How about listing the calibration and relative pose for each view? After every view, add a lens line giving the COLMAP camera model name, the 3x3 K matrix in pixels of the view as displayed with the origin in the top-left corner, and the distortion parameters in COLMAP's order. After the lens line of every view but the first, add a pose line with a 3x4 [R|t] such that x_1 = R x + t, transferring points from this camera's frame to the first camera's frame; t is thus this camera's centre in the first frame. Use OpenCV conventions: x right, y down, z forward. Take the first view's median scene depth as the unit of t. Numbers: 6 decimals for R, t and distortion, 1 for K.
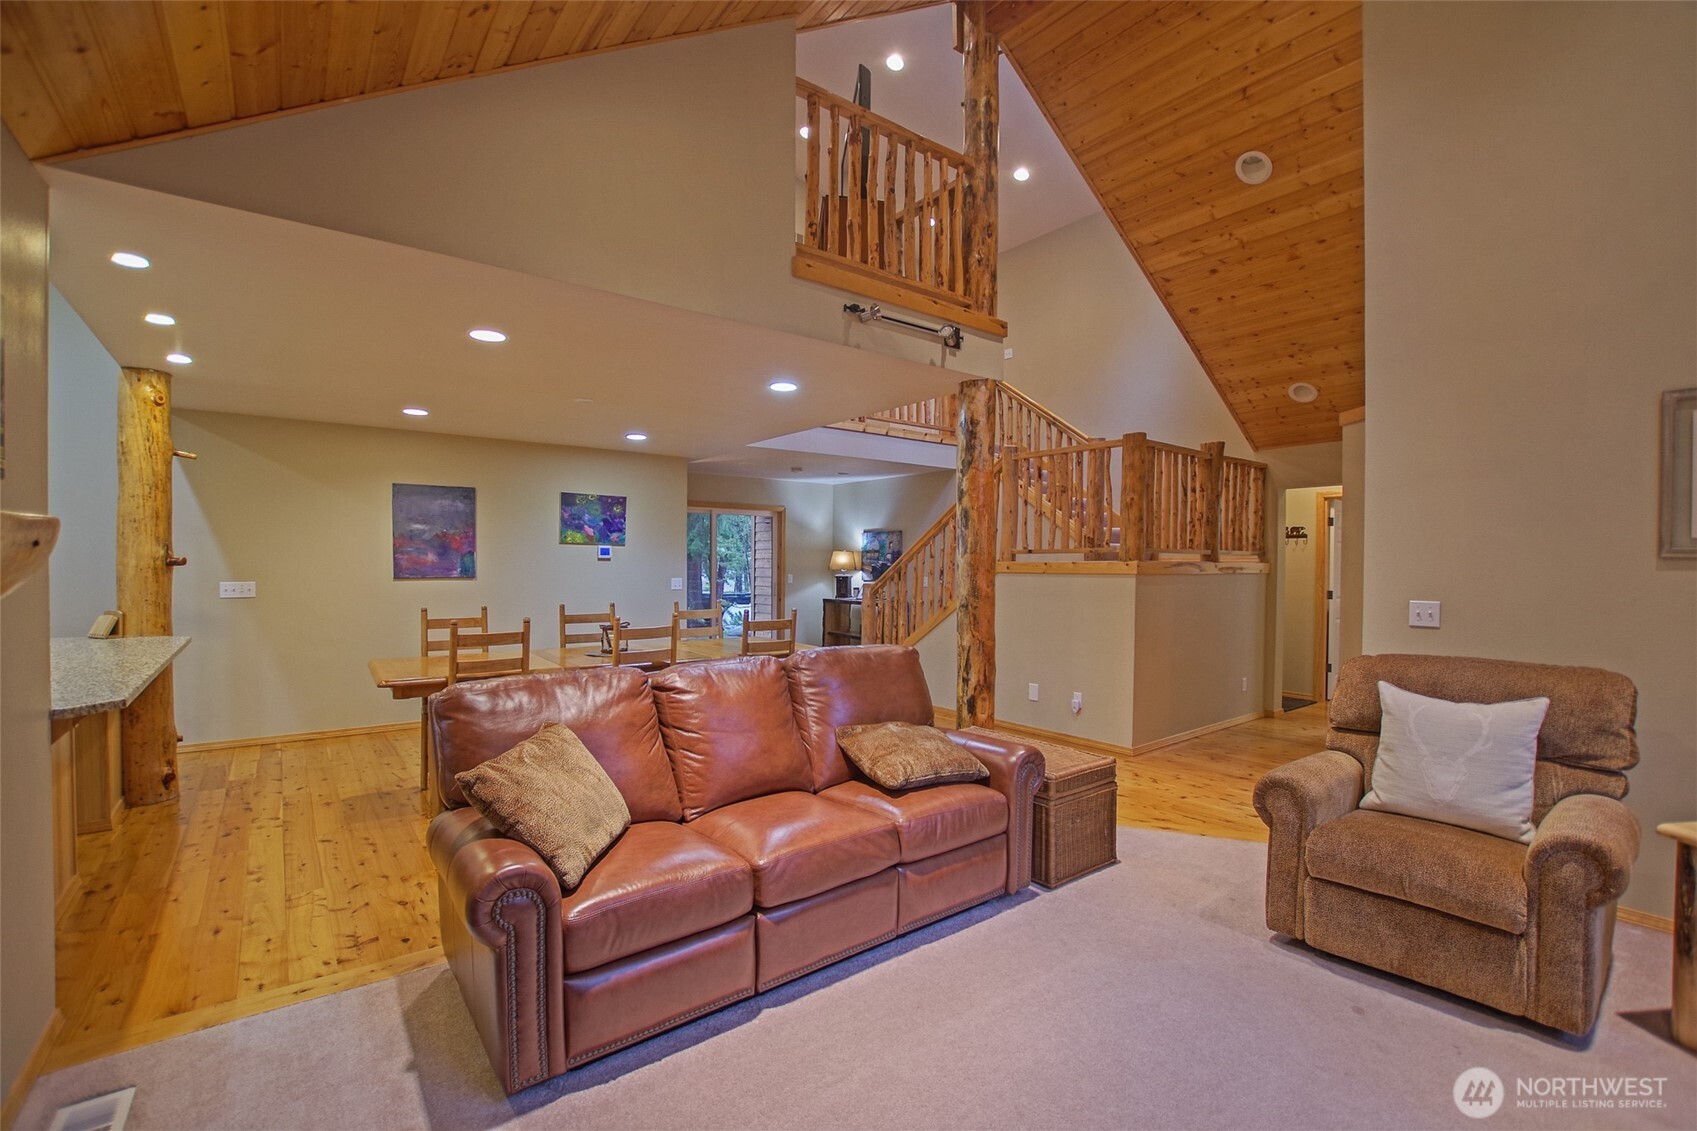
lens RADIAL K [[758.9, 0, 863.0], [0, 758.9, 568.4], [0, 0, 1]] dist [-0.031009, 0.003240]
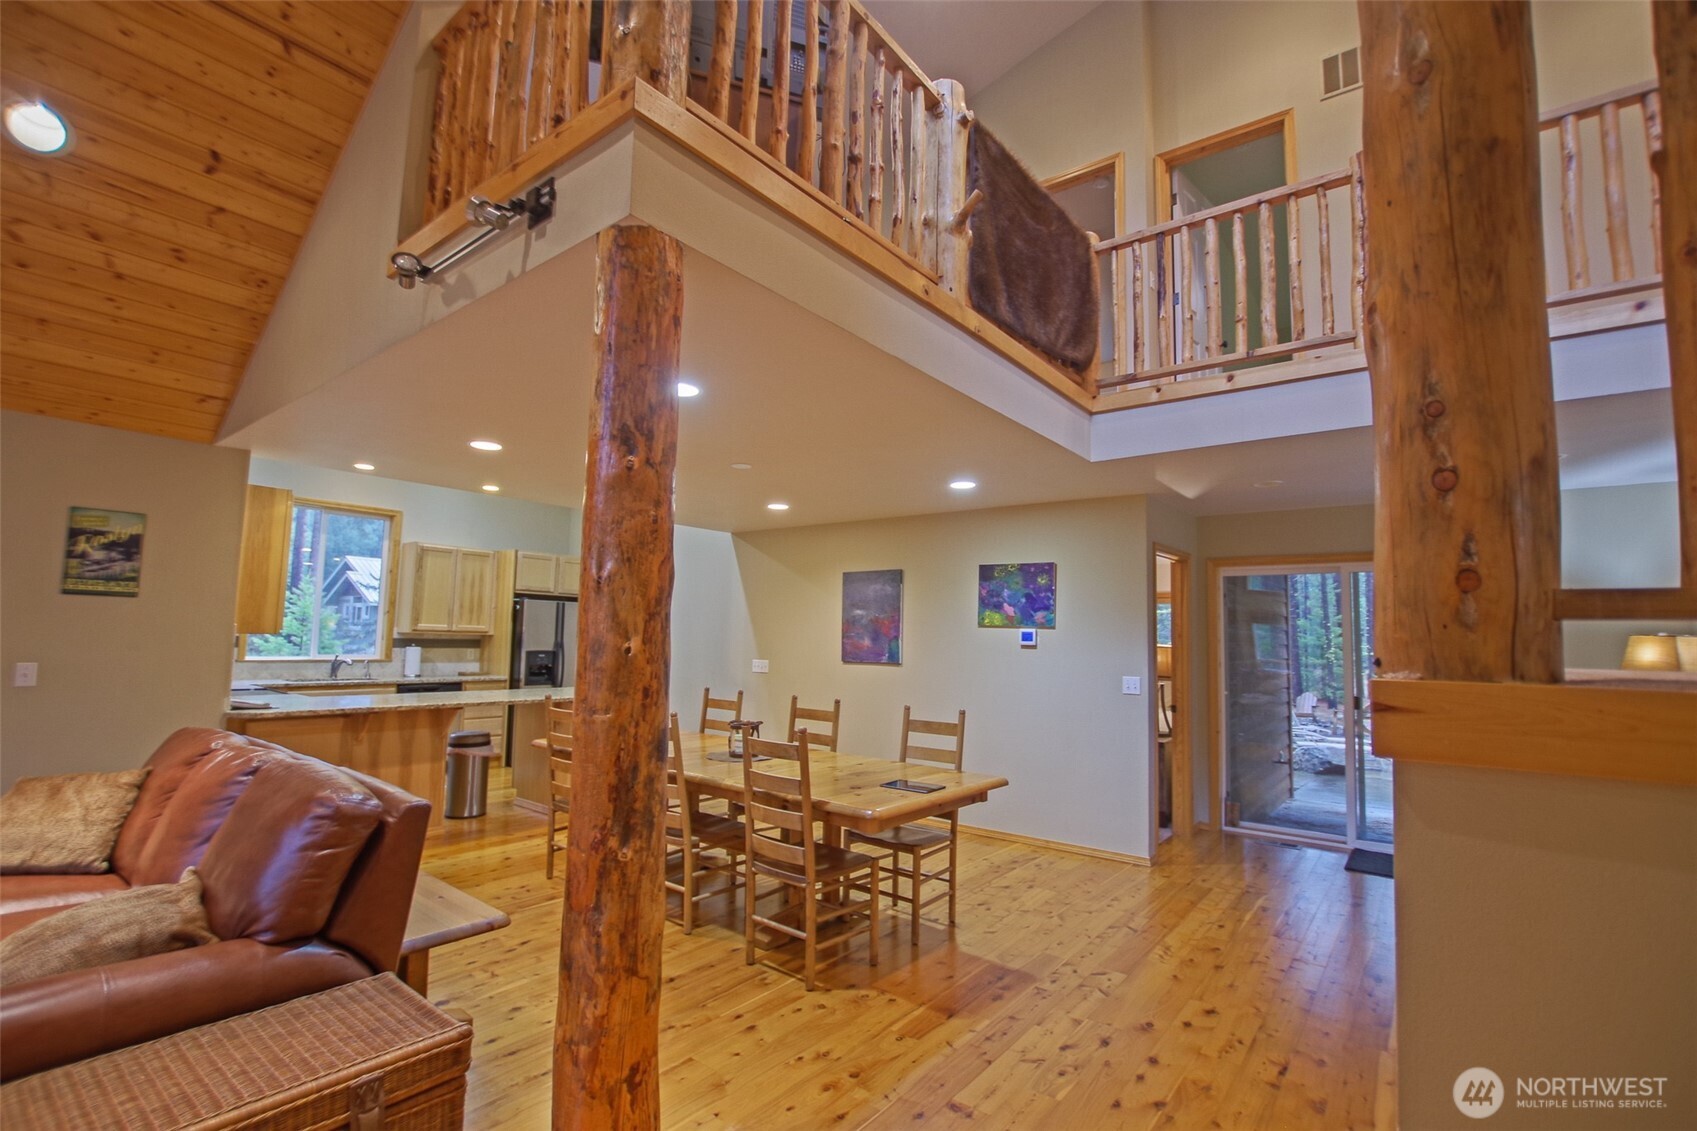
lens RADIAL K [[758.9, 0, 839.8], [0, 758.9, 581.8], [0, 0, 1]] dist [-0.031009, 0.003240]
pose [[0.219823, -0.073606, -0.972759, 0.626403], [-0.025492, 0.996376, -0.081153, -0.017667], [0.975207, 0.042637, 0.217150, 1.106316]]
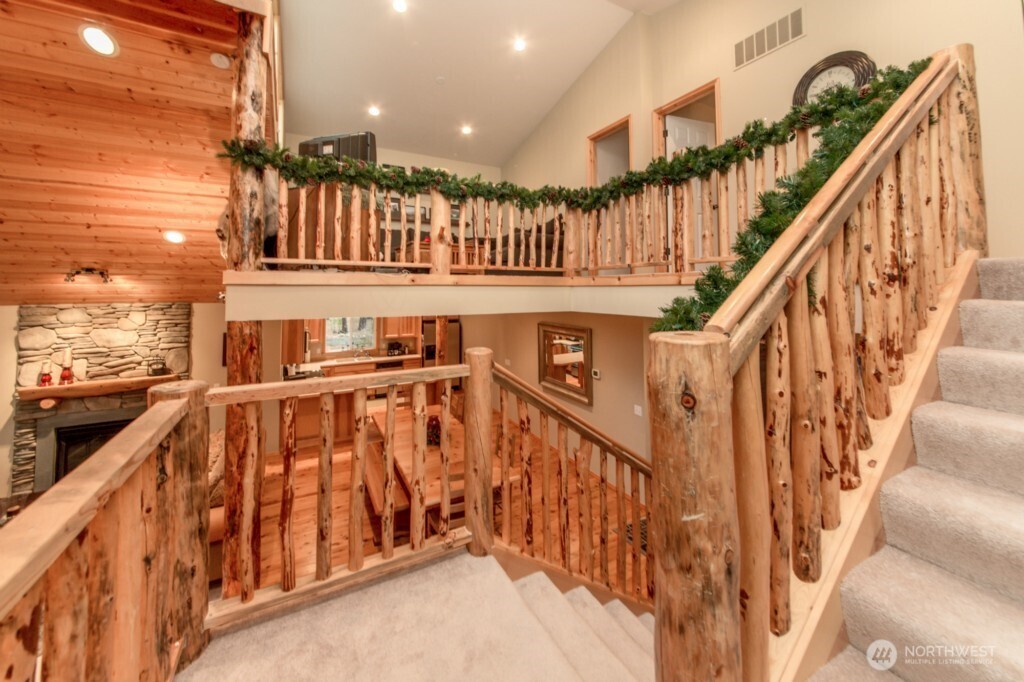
lens RADIAL K [[375.0, 0, 503.5], [0, 375.0, 280.1], [0, 0, 1]] dist [-0.000538, 0.000354]
pose [[-0.186305, -0.033497, -0.981921, 0.725717], [-0.007133, 0.999438, -0.032741, -0.307560], [0.982466, 0.000905, -0.186439, 1.638830]]
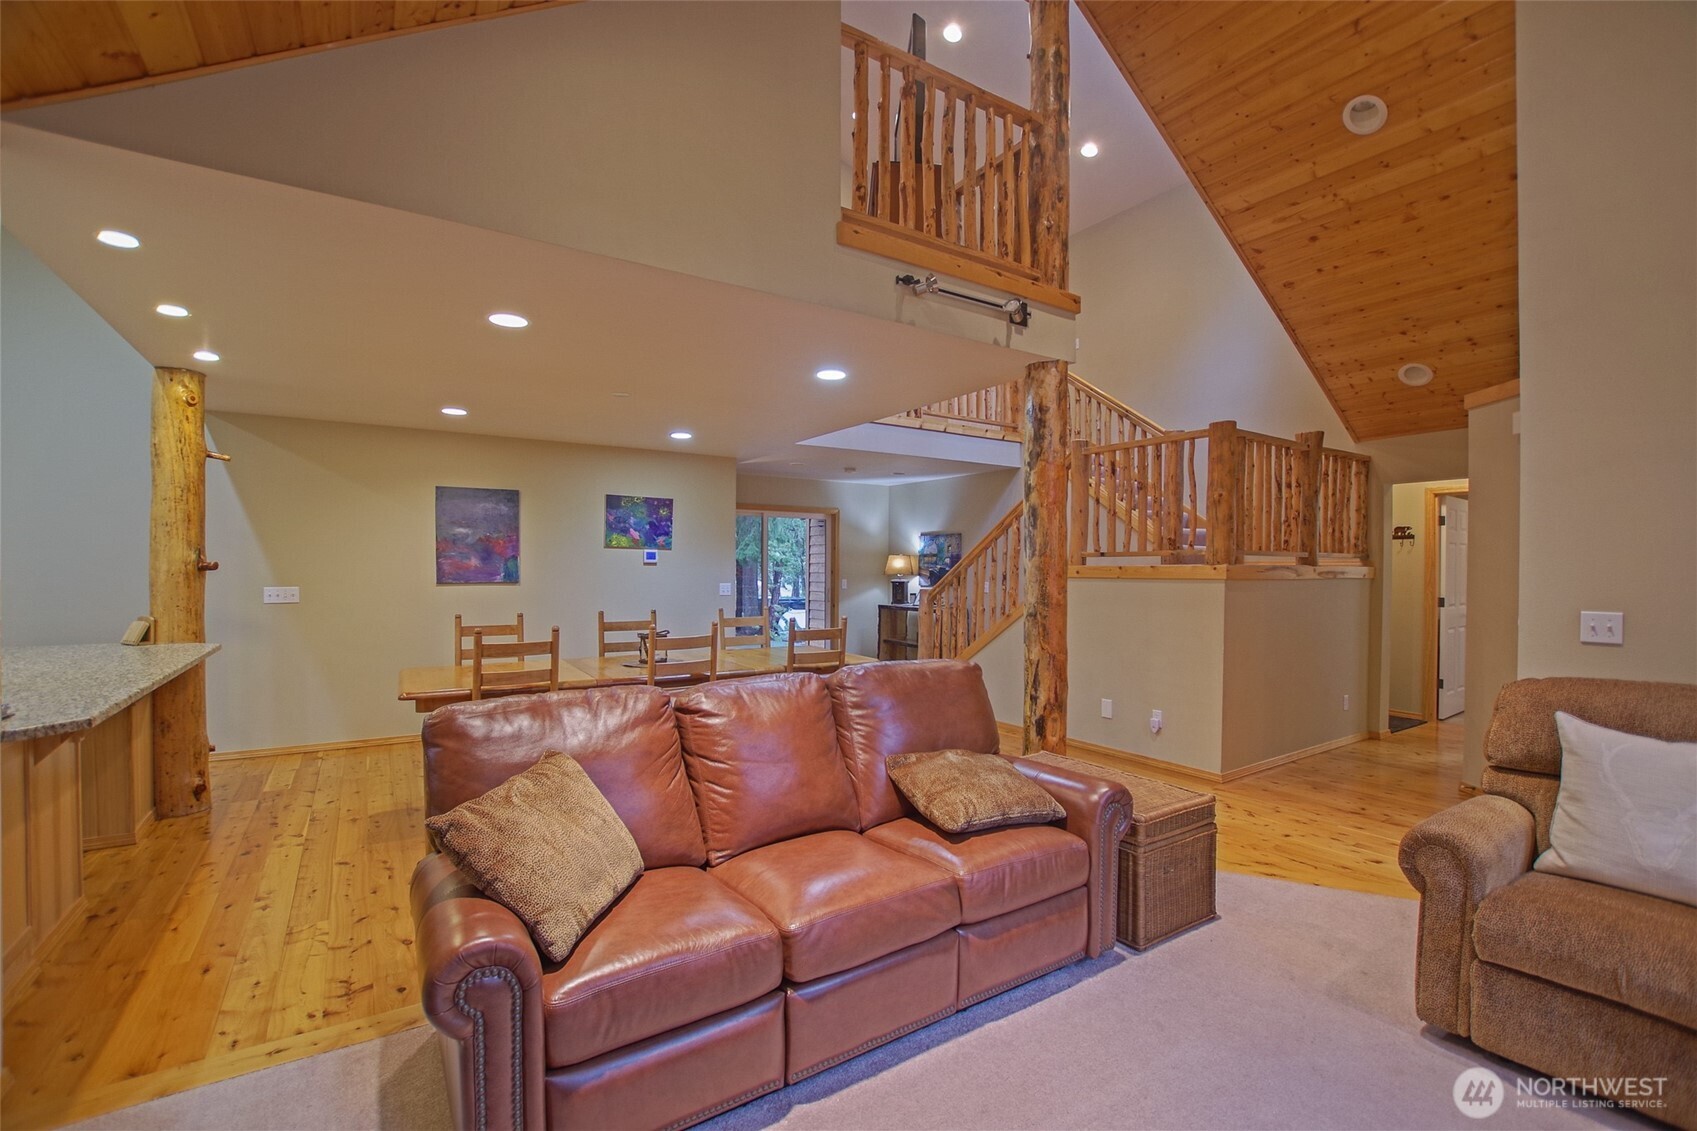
lens RADIAL K [[758.9, 0, 858.5], [0, 758.9, 569.8], [0, 0, 1]] dist [-0.031009, 0.003240]
pose [[0.996586, -0.000842, -0.082560, 0.003514], [0.000460, 0.999989, -0.004640, 0.000462], [0.082563, 0.004586, 0.996575, 0.102501]]
